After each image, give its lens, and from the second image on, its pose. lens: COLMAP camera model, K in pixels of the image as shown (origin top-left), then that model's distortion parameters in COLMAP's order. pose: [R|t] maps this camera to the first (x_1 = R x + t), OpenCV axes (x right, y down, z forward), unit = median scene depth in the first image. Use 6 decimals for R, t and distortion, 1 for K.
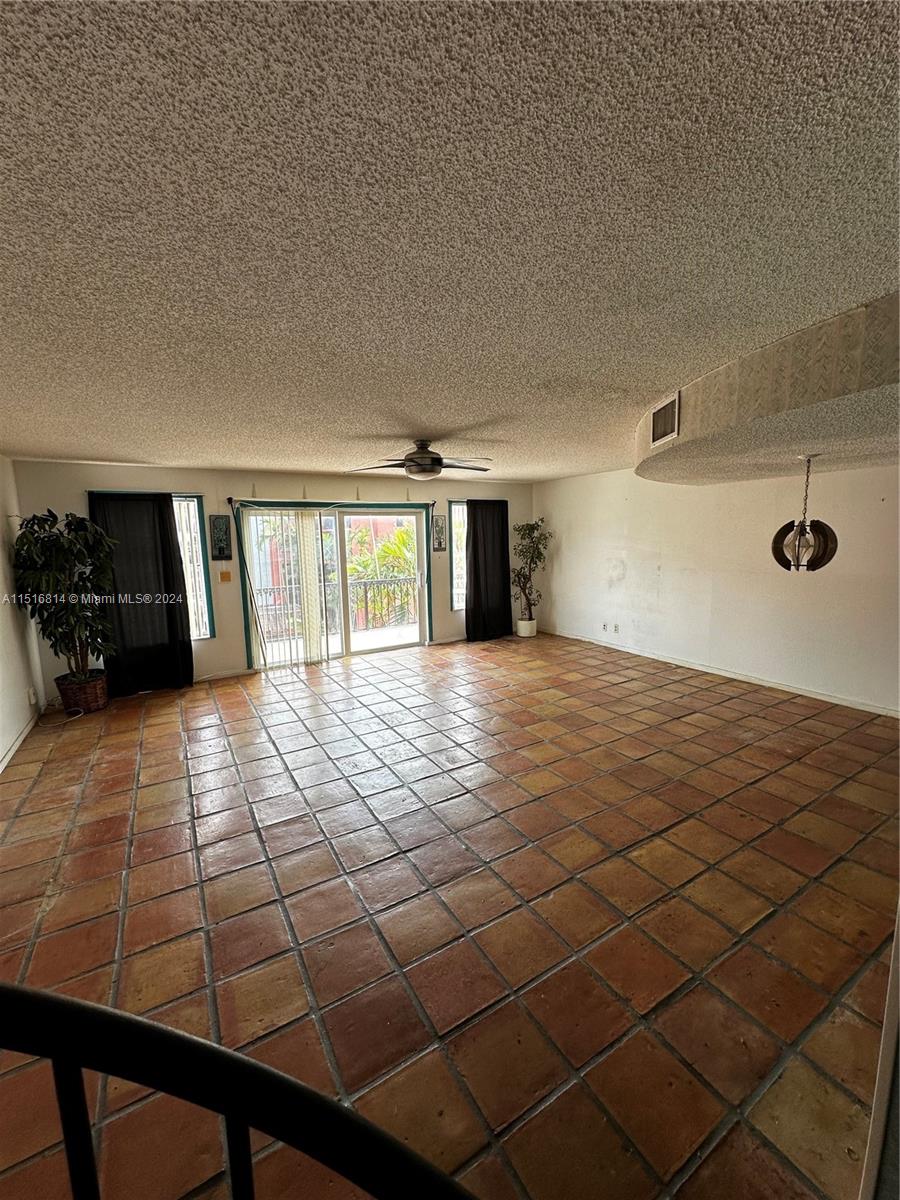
lens RADIAL K [[477.9, 0, 442.1], [0, 477.9, 602.8], [0, 0, 1]] dist [-0.000457, -0.000576]
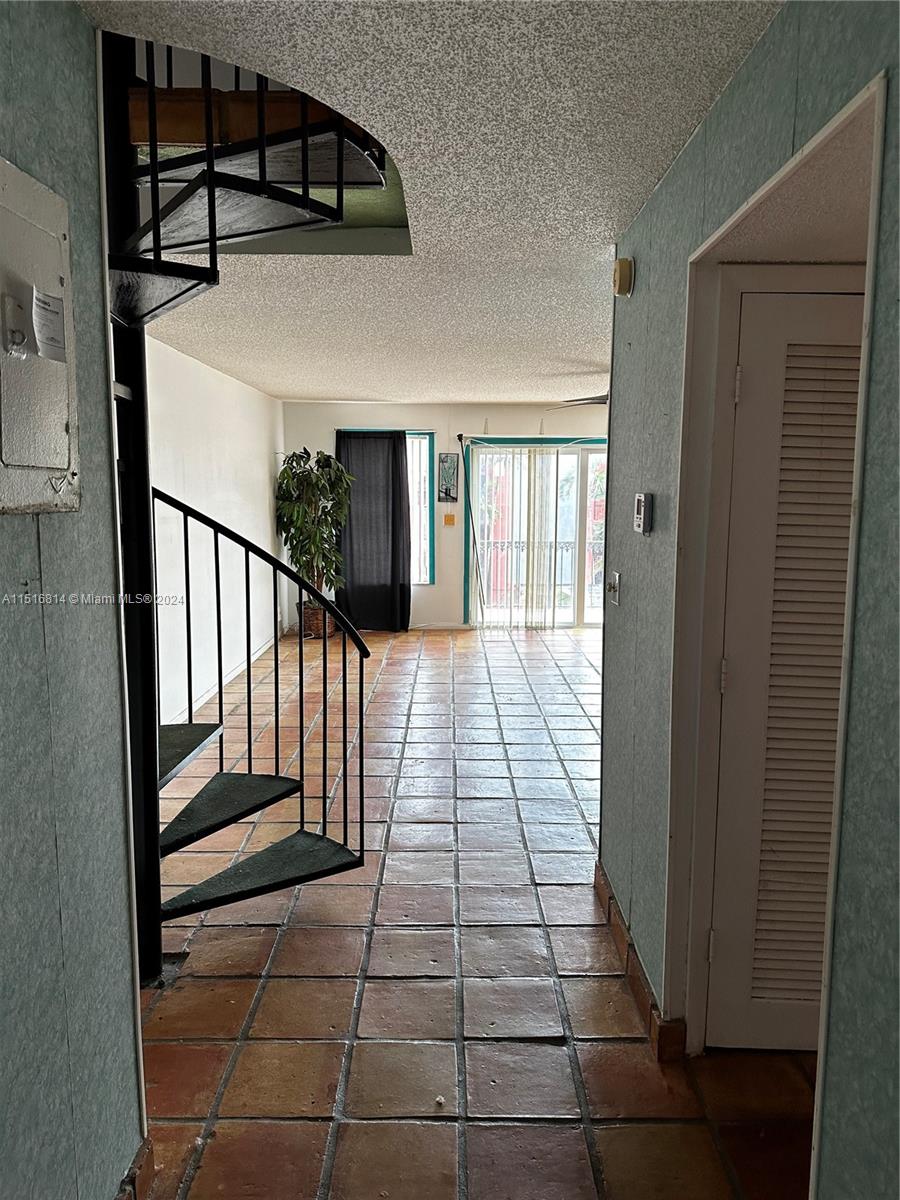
lens RADIAL K [[842.1, 0, 451.2], [0, 842.1, 611.9], [0, 0, 1]] dist [0.061227, -0.075378]
pose [[0.859480, 0.099798, -0.501332, 0.504662], [-0.094984, 0.994856, 0.035202, 0.084961], [0.502267, 0.017363, 0.864538, -0.534749]]
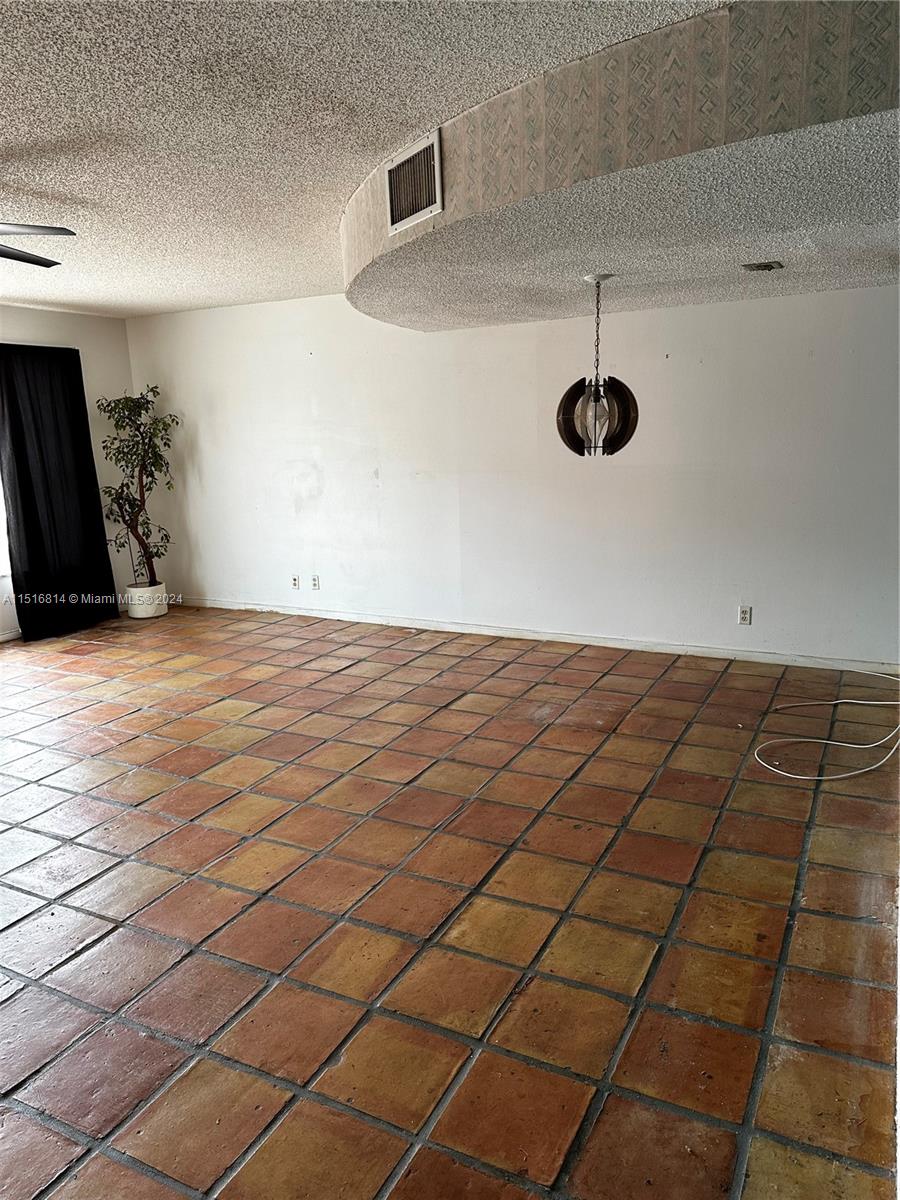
lens RADIAL K [[842.1, 0, 442.1], [0, 842.1, 607.8], [0, 0, 1]] dist [0.061227, -0.075378]
pose [[0.848113, -0.112901, 0.517646, -0.058183], [0.084129, 0.993333, 0.078812, 0.028093], [-0.523093, -0.023292, 0.851957, 0.078630]]
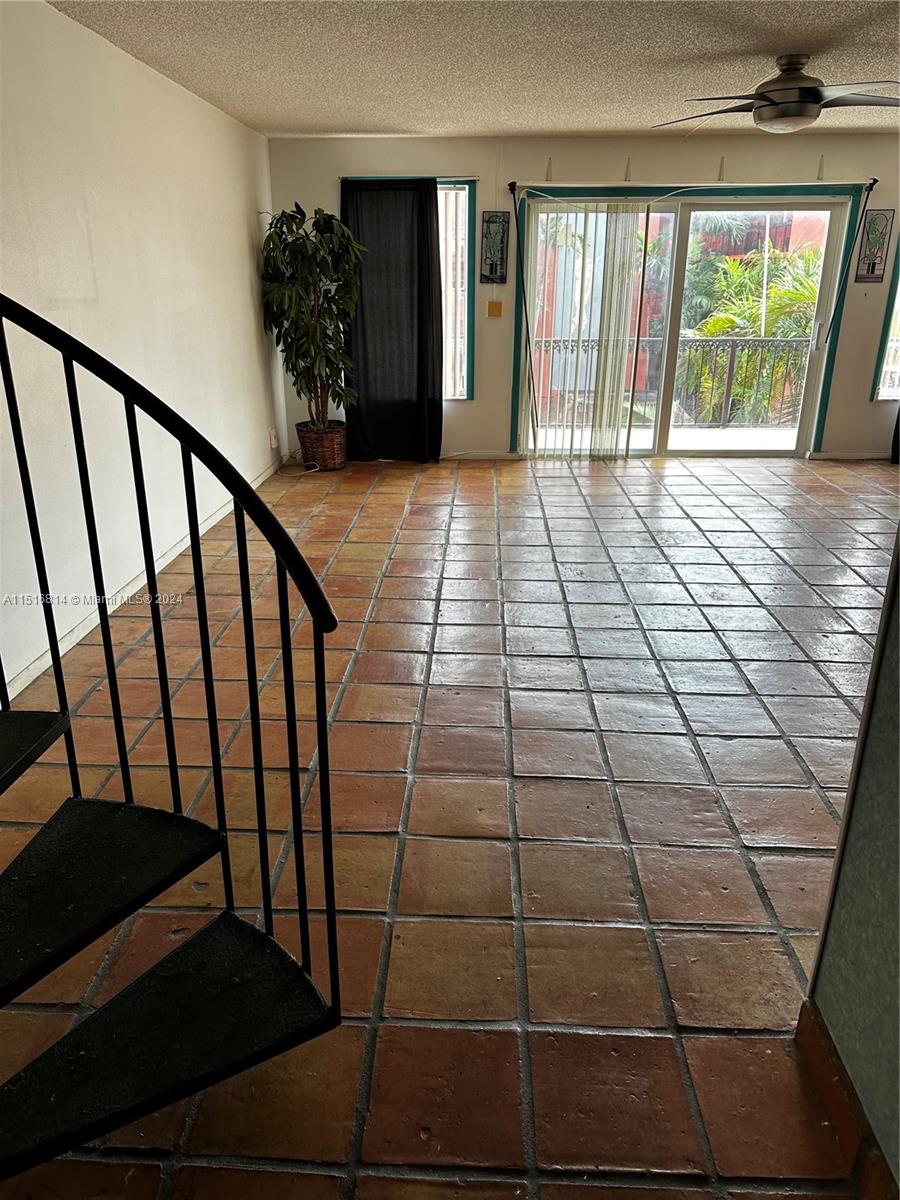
lens RADIAL K [[842.1, 0, 438.7], [0, 842.1, 616.9], [0, 0, 1]] dist [0.061227, -0.075378]
pose [[0.830993, 0.225252, -0.508637, 0.265414], [-0.096785, 0.958949, 0.266550, 0.068457], [0.547798, -0.172273, 0.818681, -0.166280]]
